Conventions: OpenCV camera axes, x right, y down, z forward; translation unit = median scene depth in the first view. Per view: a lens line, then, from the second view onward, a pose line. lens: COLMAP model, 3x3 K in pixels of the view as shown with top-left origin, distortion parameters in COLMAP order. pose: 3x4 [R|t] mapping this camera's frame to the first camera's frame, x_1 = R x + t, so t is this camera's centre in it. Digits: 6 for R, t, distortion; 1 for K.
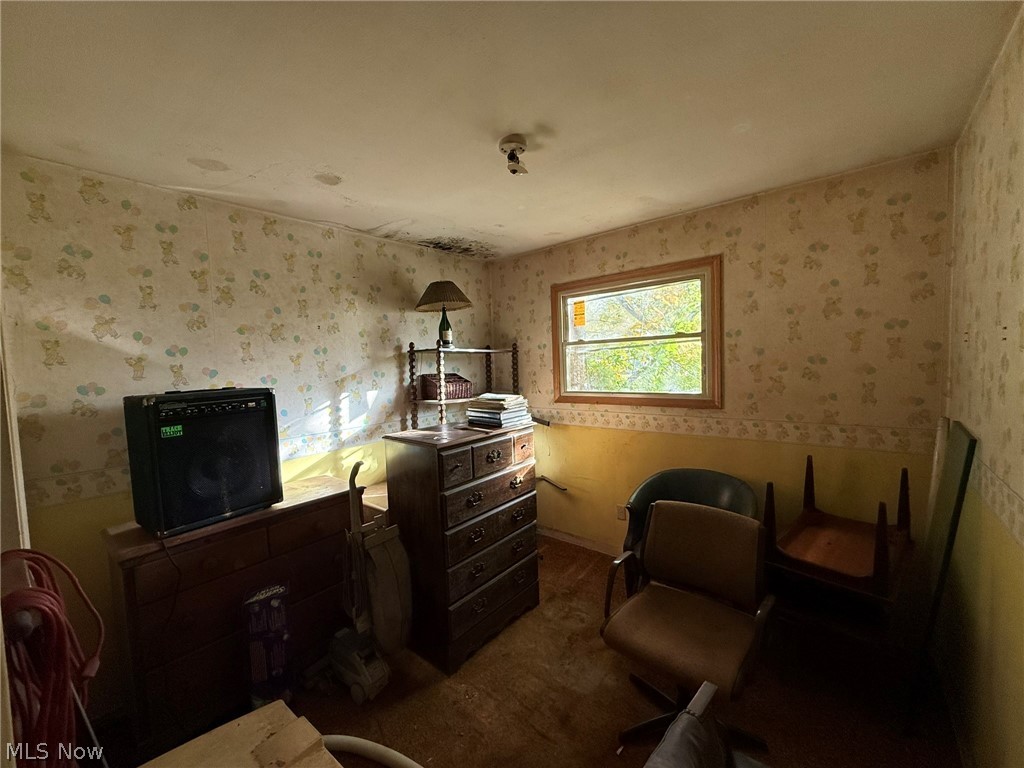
lens RADIAL K [[408.8, 0, 512.0], [0, 408.8, 384.0], [0, 0, 1]] dist [0.001929, 0.000060]
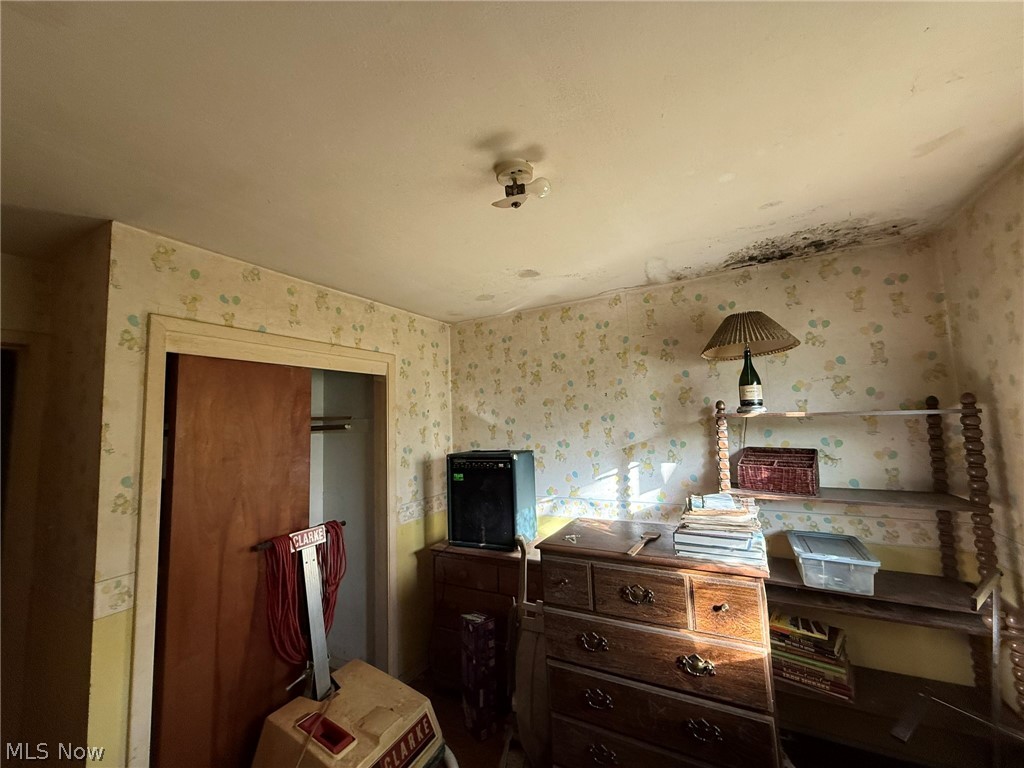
lens RADIAL K [[408.8, 0, 512.0], [0, 408.8, 384.0], [0, 0, 1]] dist [0.001929, 0.000060]
pose [[0.185432, -0.058703, -0.980902, 0.497395], [-0.026836, 0.997539, -0.064772, -0.093956], [0.982291, 0.038334, 0.183401, 0.591005]]
